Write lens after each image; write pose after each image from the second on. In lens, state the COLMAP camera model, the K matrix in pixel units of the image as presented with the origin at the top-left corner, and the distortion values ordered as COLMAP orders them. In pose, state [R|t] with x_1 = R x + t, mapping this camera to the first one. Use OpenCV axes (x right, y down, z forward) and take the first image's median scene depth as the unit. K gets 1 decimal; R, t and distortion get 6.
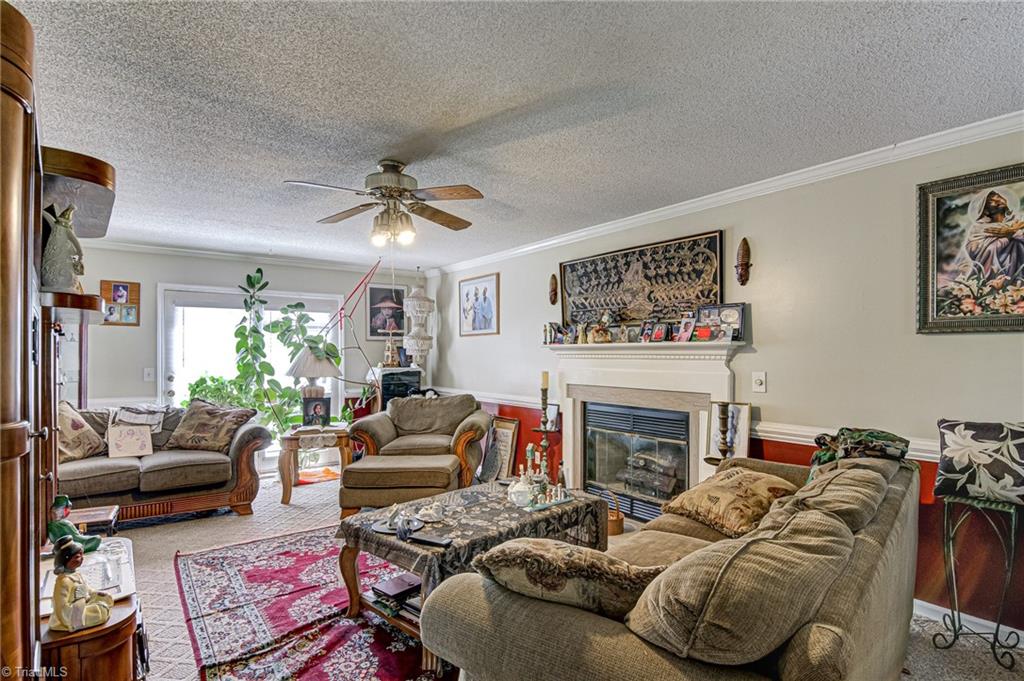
lens RADIAL K [[538.3, 0, 532.1], [0, 538.3, 355.4], [0, 0, 1]] dist [0.014145, -0.006309]
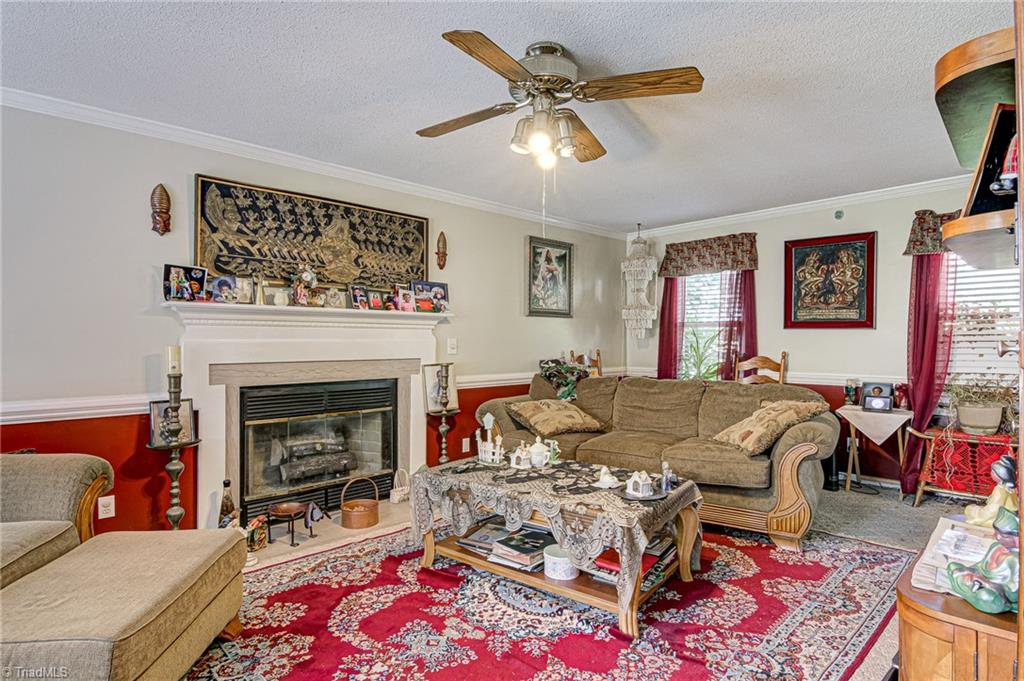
lens RADIAL K [[538.3, 0, 508.1], [0, 538.3, 336.1], [0, 0, 1]] dist [0.014145, -0.006309]
pose [[-0.103378, 0.004760, 0.994631, -0.719523], [-0.001565, 0.999987, -0.004948, 0.024825], [-0.994641, -0.002068, -0.103369, 0.815090]]
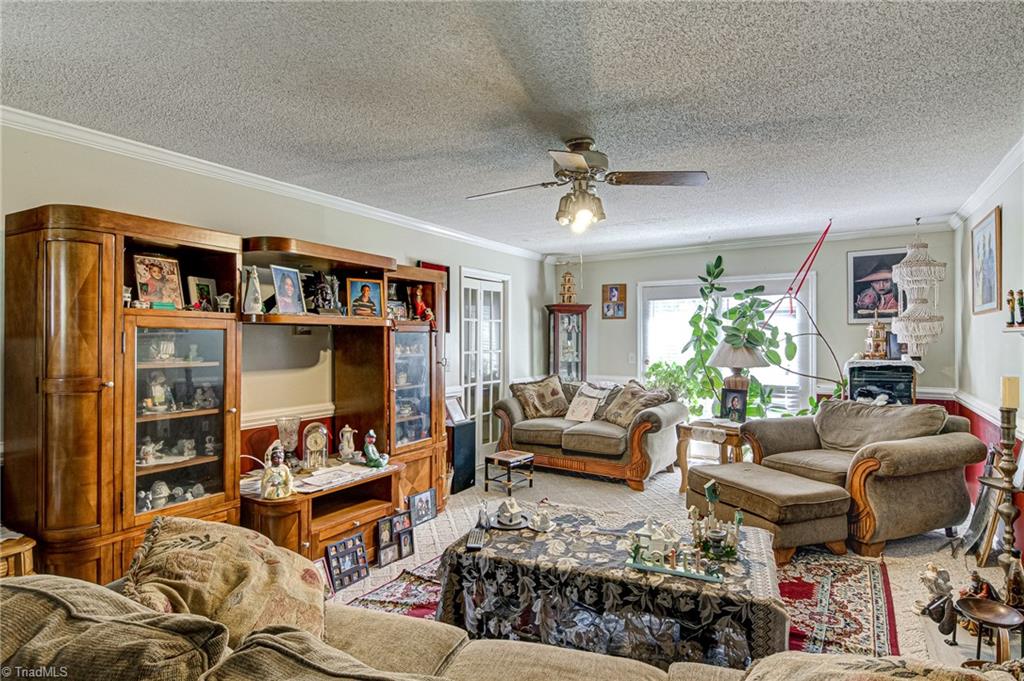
lens RADIAL K [[538.3, 0, 514.6], [0, 538.3, 343.9], [0, 0, 1]] dist [0.014145, -0.006309]
pose [[0.363295, 0.008606, -0.931634, 0.412571], [-0.000272, 0.999958, 0.009131, -0.010093], [0.931674, -0.003064, 0.363282, 0.400208]]
